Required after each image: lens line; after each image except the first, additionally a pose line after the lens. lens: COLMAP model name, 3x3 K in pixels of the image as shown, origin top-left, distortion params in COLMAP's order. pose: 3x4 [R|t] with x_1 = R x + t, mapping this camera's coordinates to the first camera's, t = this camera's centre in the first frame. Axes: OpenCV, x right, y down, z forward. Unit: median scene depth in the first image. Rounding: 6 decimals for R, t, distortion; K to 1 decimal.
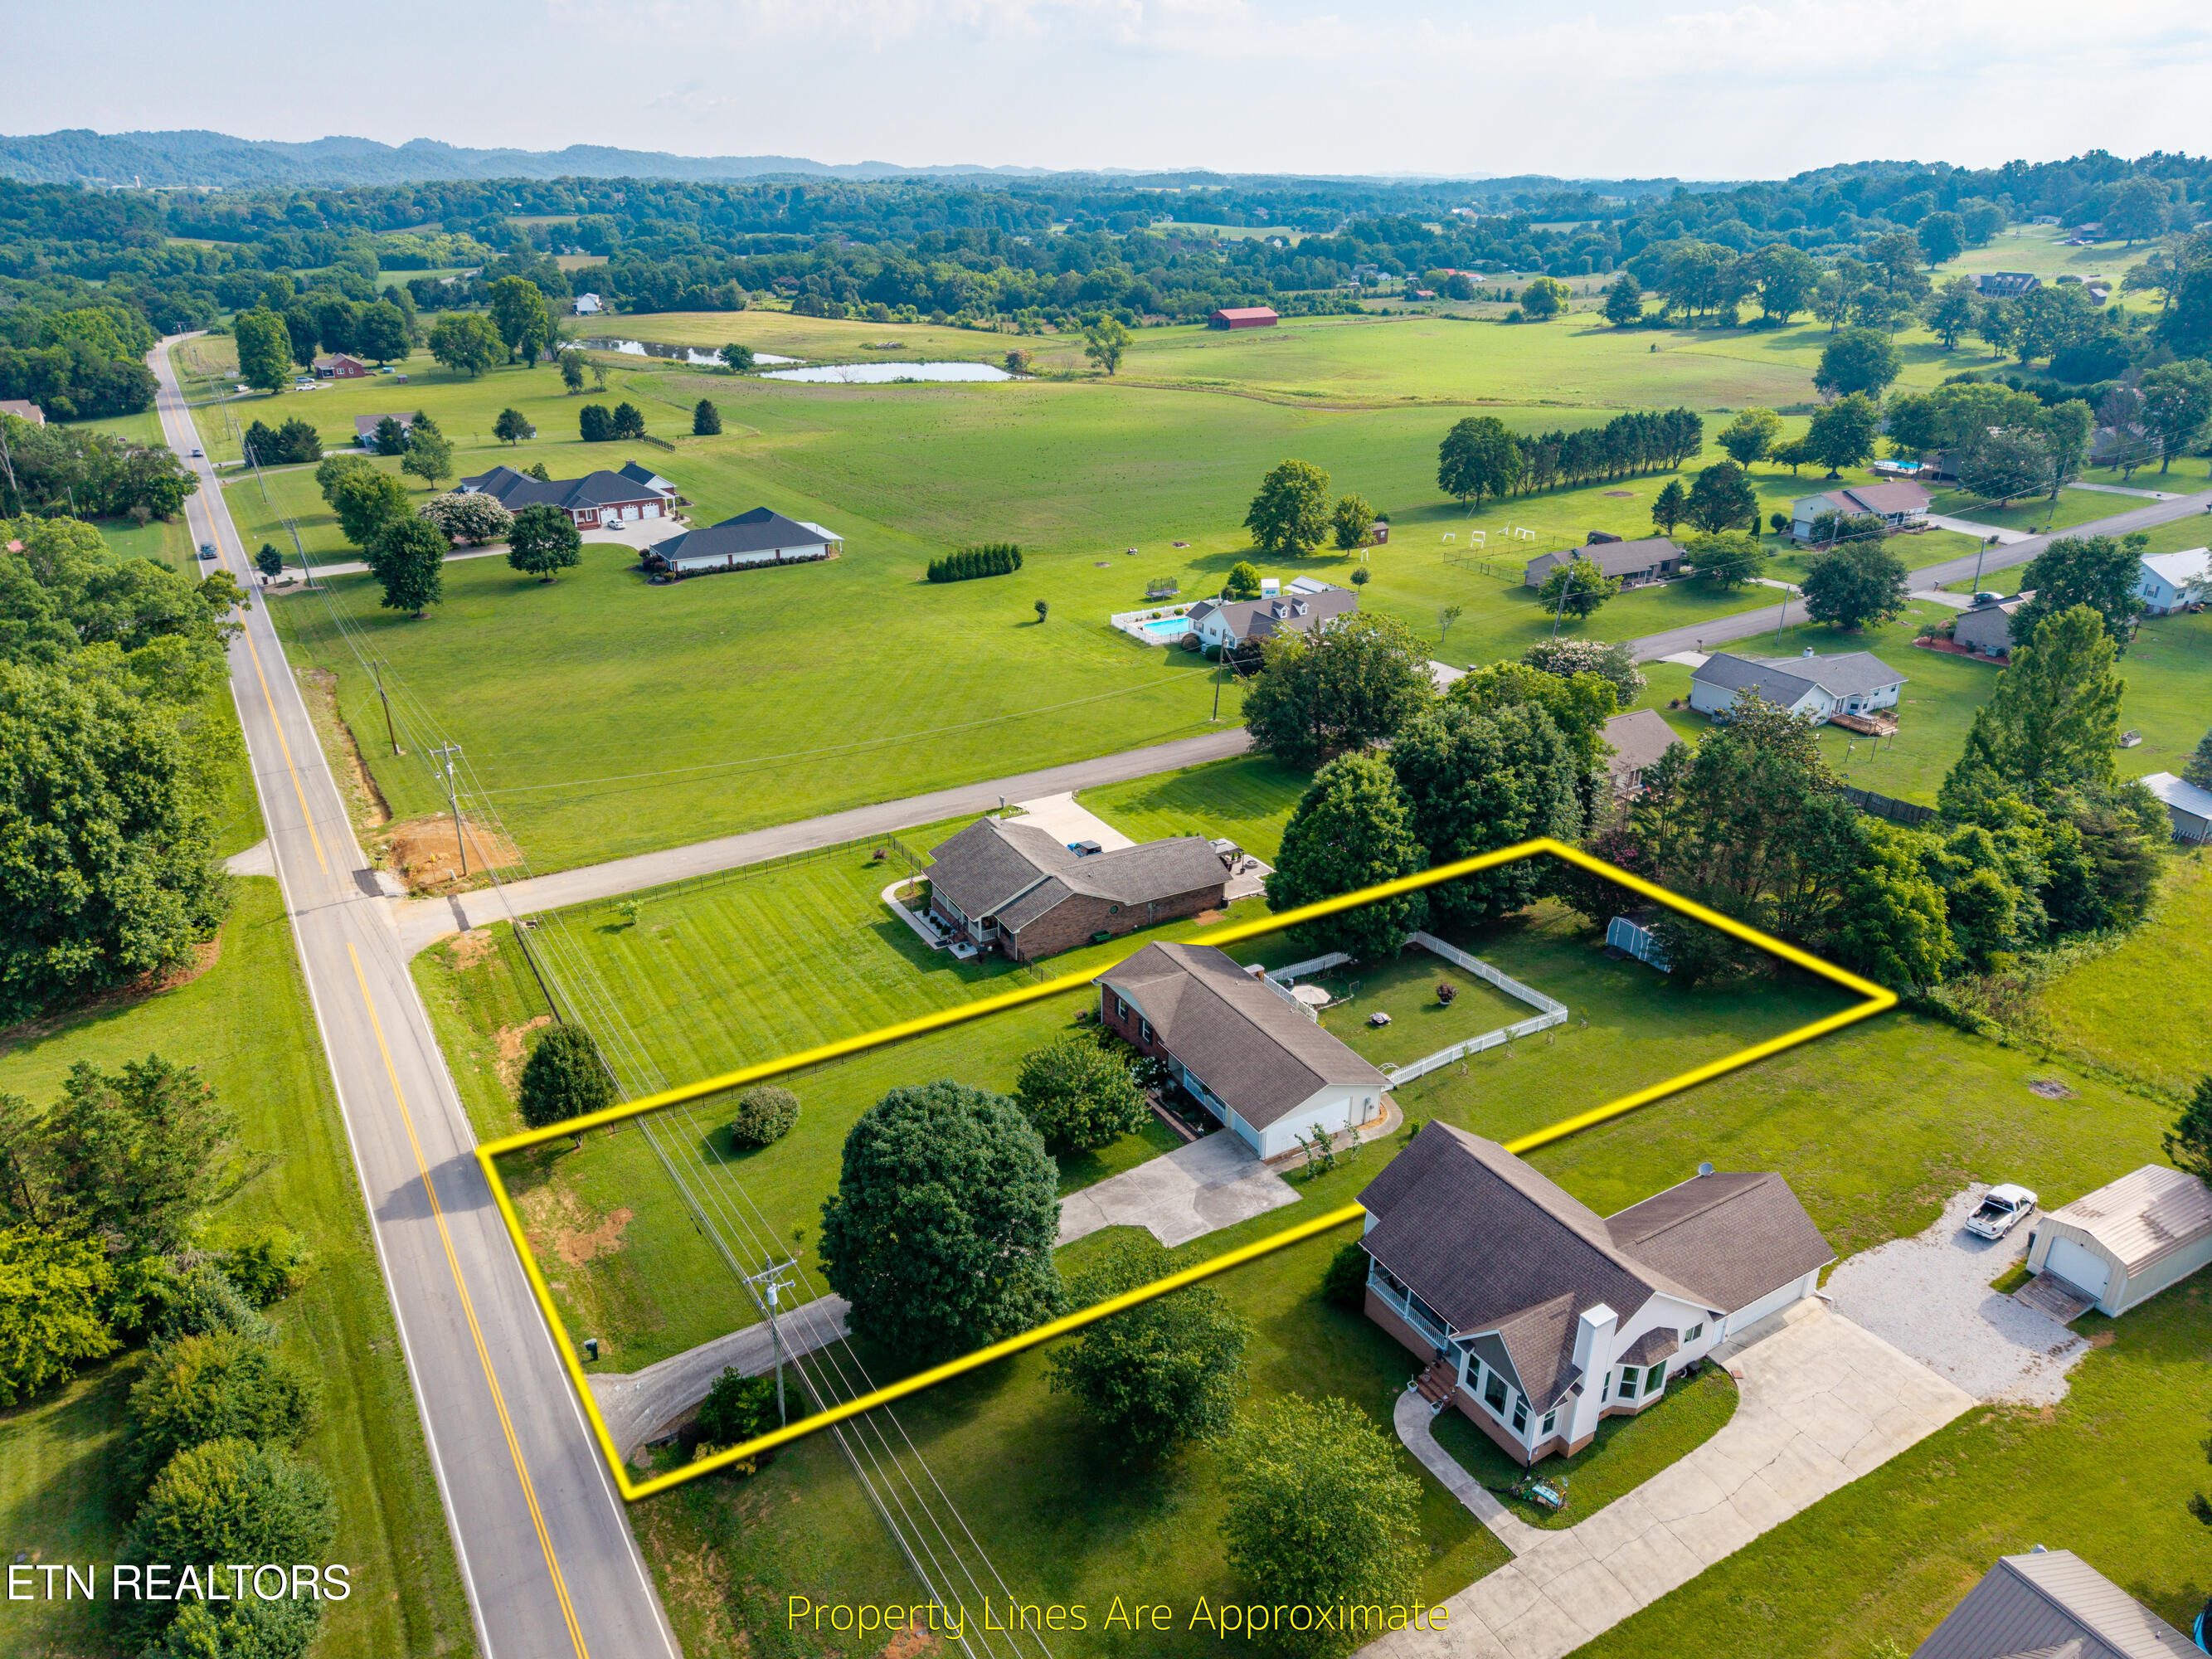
lens RADIAL K [[1514.3, 0, 1130.0], [0, 1514.3, 836.7], [0, 0, 1]] dist [0.016967, -0.027882]
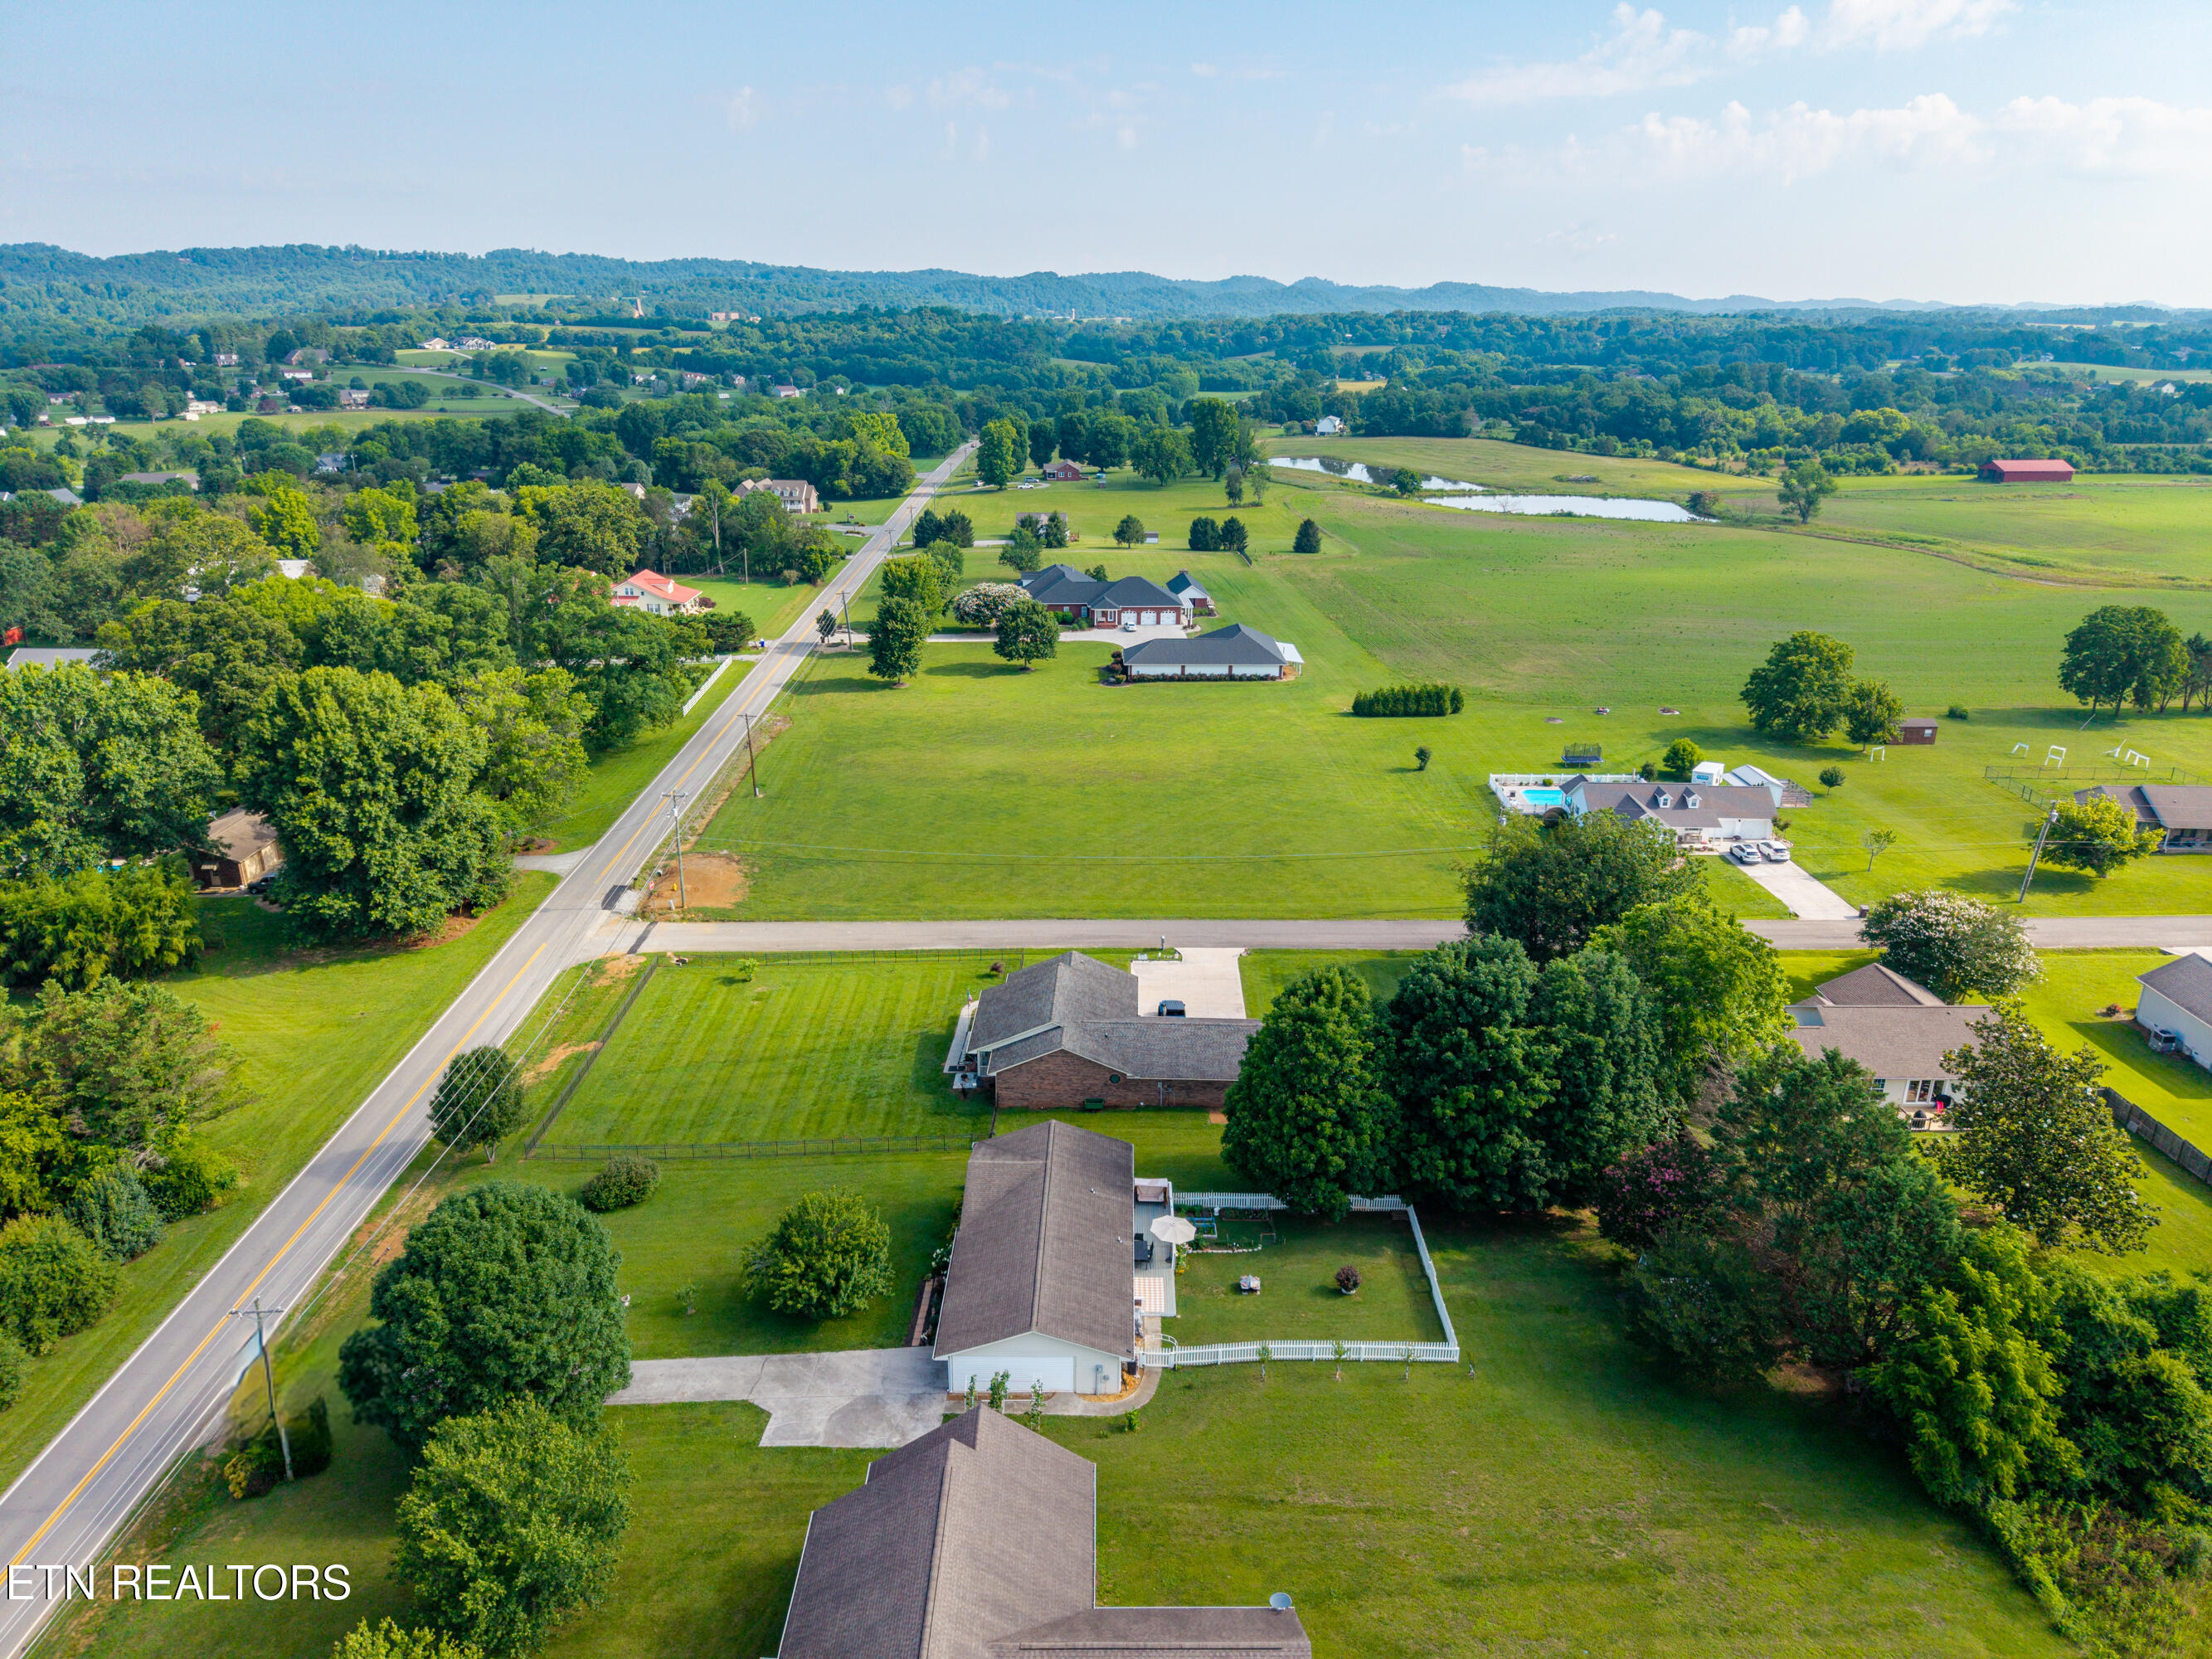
lens RADIAL K [[1514.3, 0, 1130.0], [0, 1514.3, 836.7], [0, 0, 1]] dist [0.016967, -0.027882]
pose [[0.853750, 0.171246, -0.491716, 0.227931], [-0.208662, 0.977745, -0.021782, -0.041606], [0.477043, 0.121199, 0.870483, 0.104015]]
